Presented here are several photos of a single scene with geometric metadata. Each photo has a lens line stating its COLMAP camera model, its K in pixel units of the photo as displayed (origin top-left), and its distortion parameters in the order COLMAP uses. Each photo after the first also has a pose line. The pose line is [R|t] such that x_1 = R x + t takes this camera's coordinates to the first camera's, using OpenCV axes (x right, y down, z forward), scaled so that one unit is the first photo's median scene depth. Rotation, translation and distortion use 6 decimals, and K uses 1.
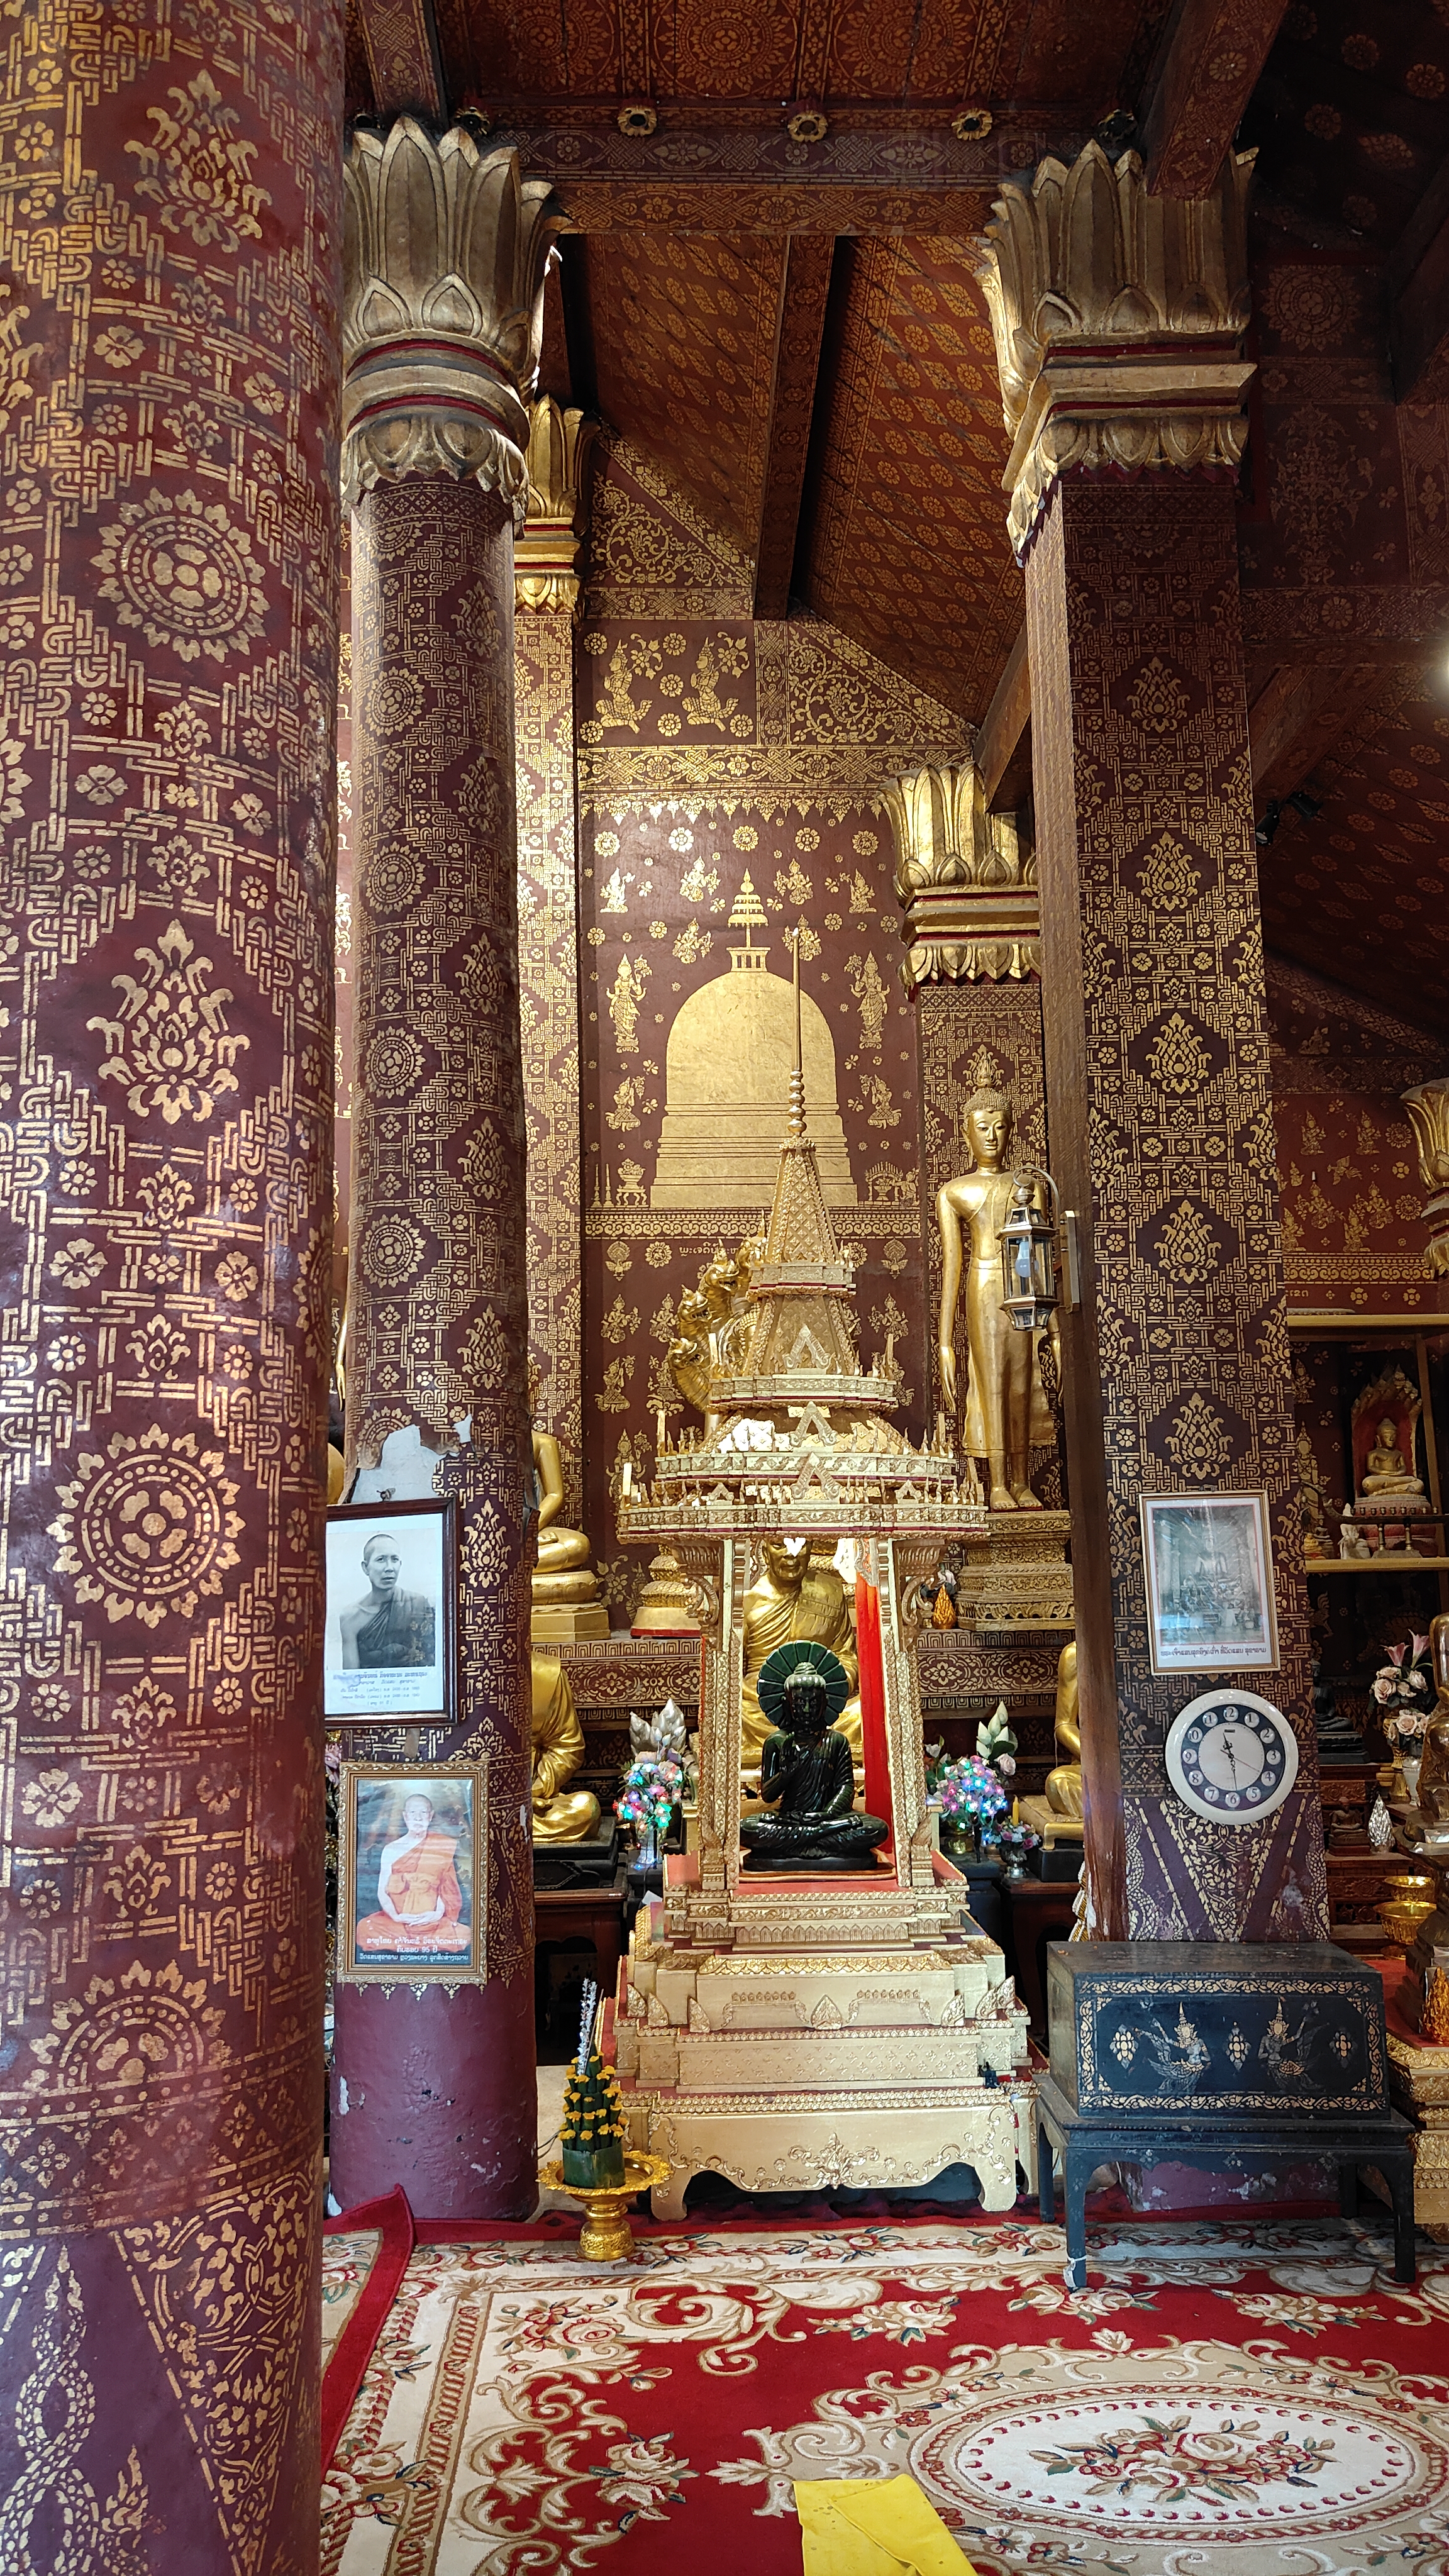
lens RADIAL K [[1797.6, 0, 724.5], [0, 1797.6, 1288.0], [0, 0, 1]] dist [0.008527, -0.003656]
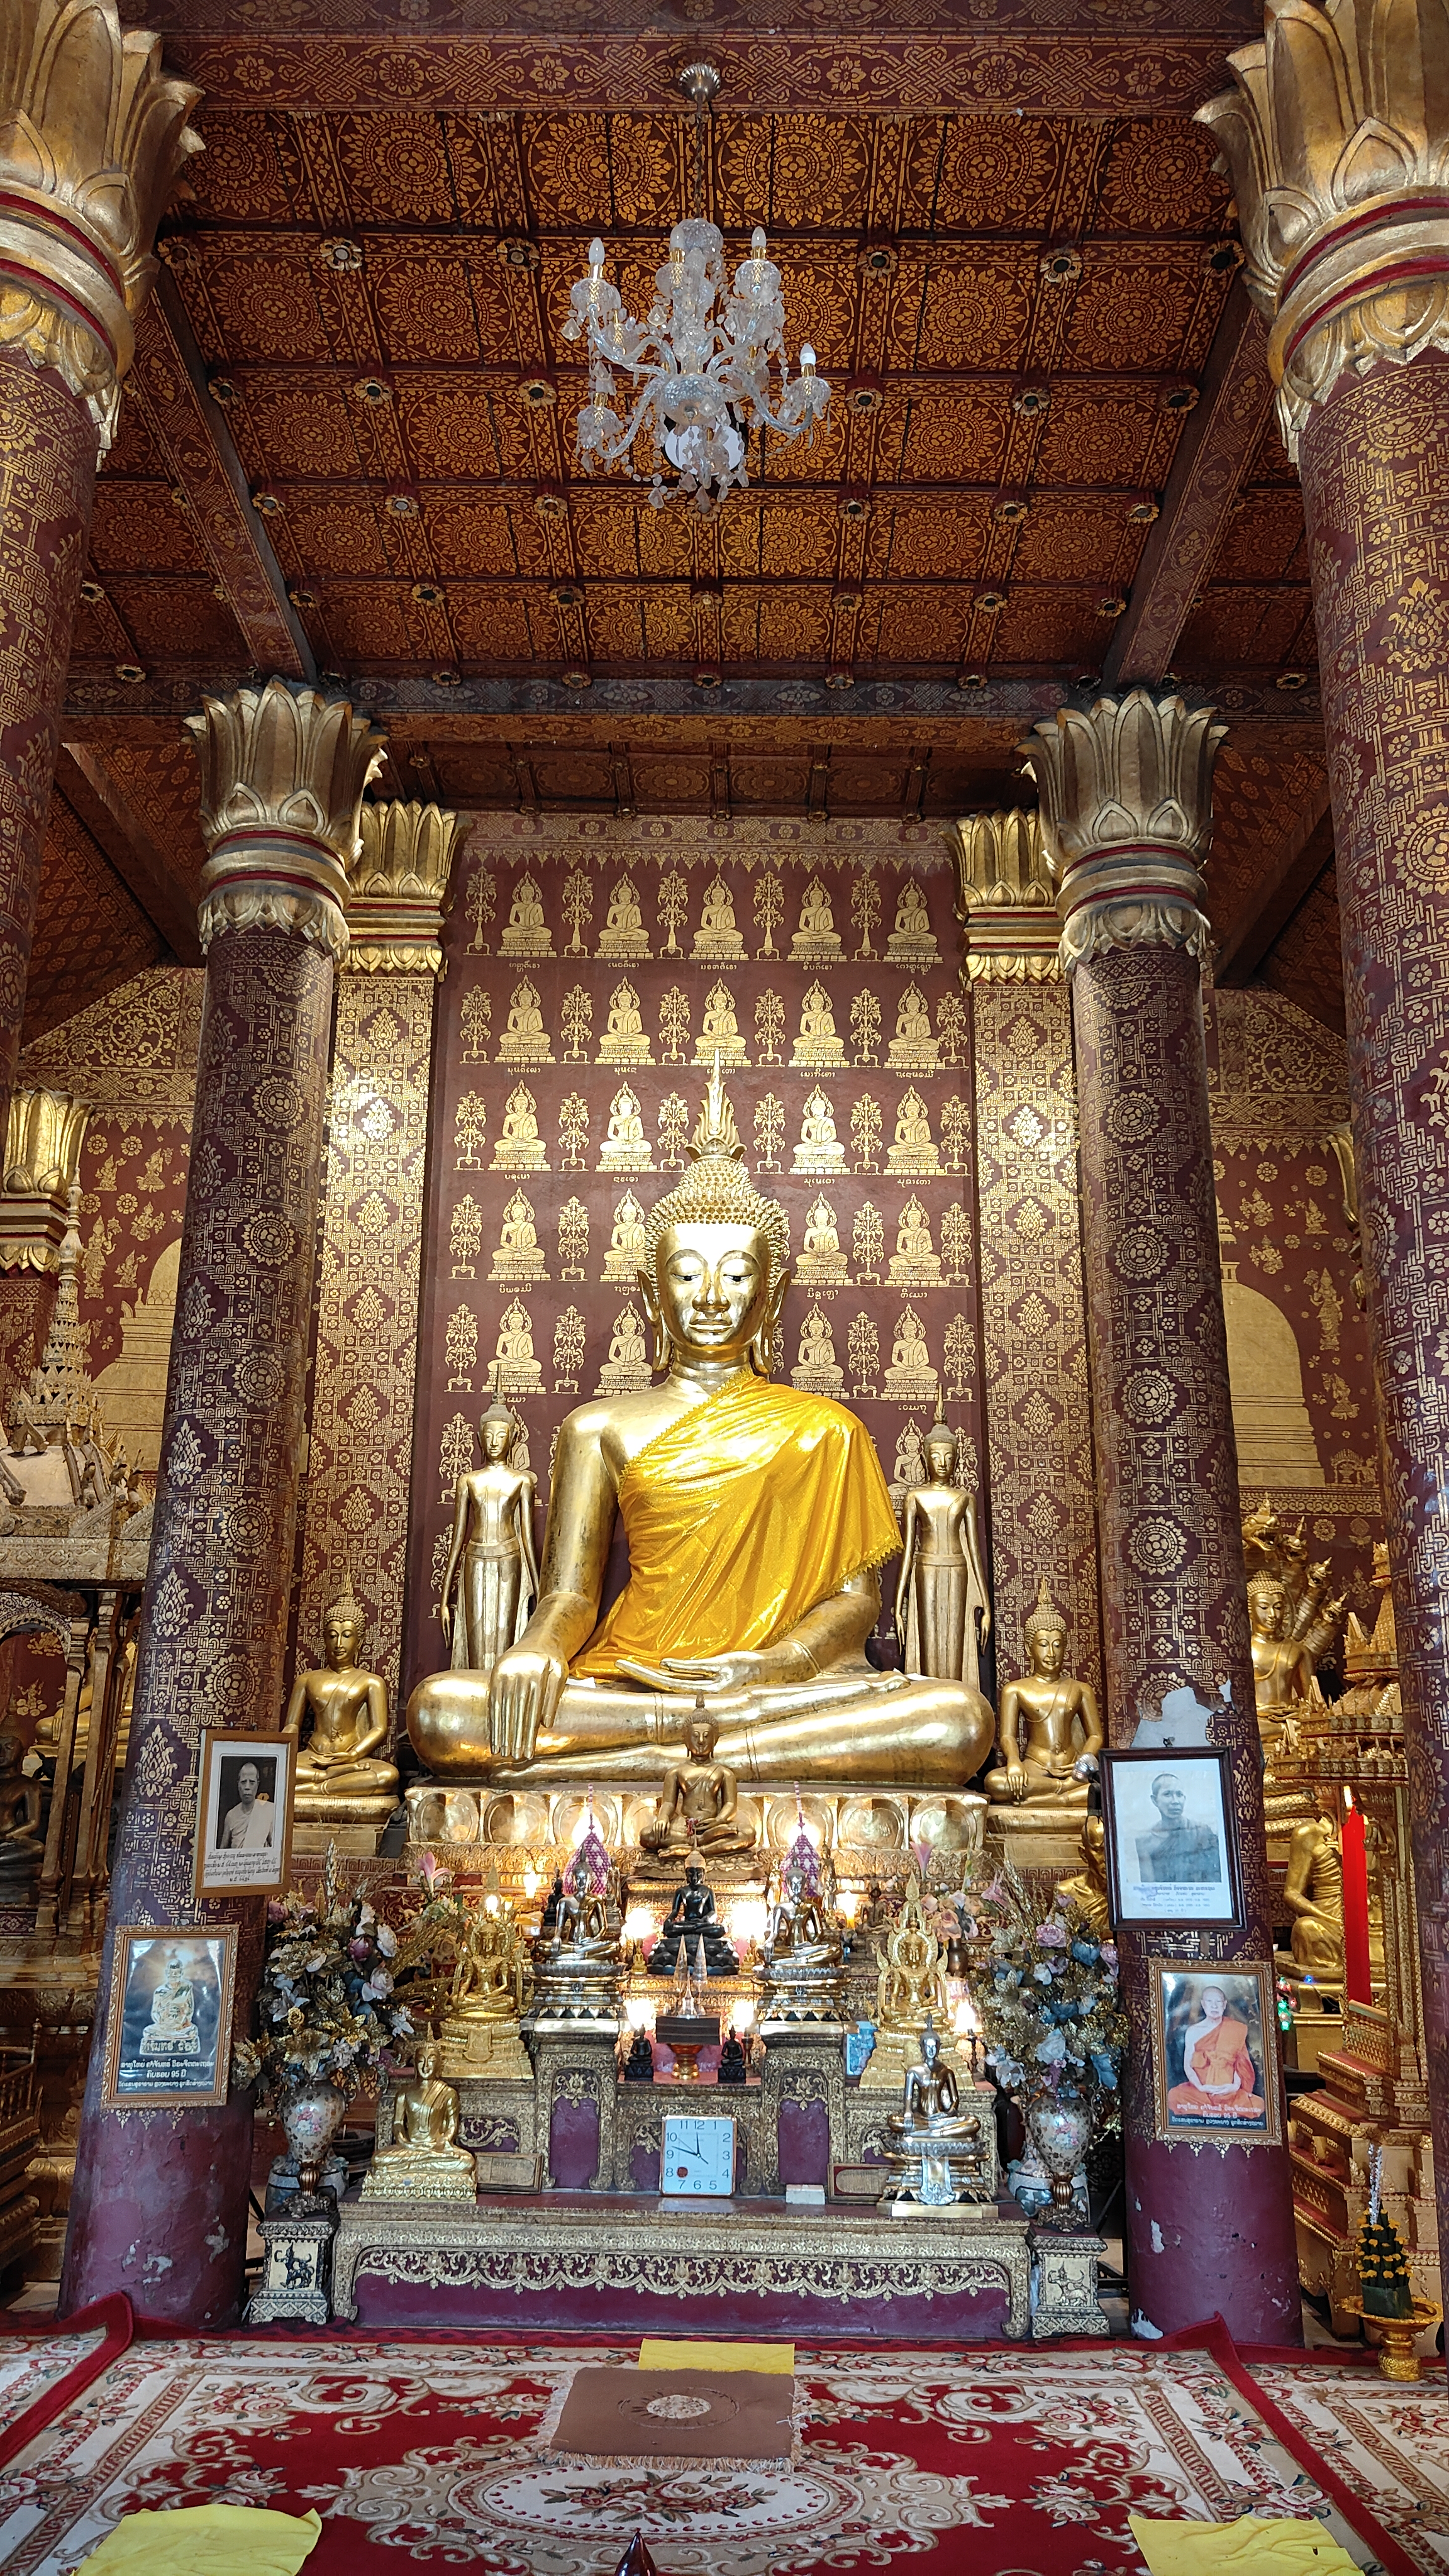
lens RADIAL K [[1782.3, 0, 724.5], [0, 1782.3, 1288.0], [0, 0, 1]] dist [-0.002946, -0.000520]
pose [[0.998445, 0.018960, -0.052418, -0.425973], [-0.025149, 0.992448, -0.120063, -0.042261], [0.049746, 0.121195, 0.991381, -0.288410]]
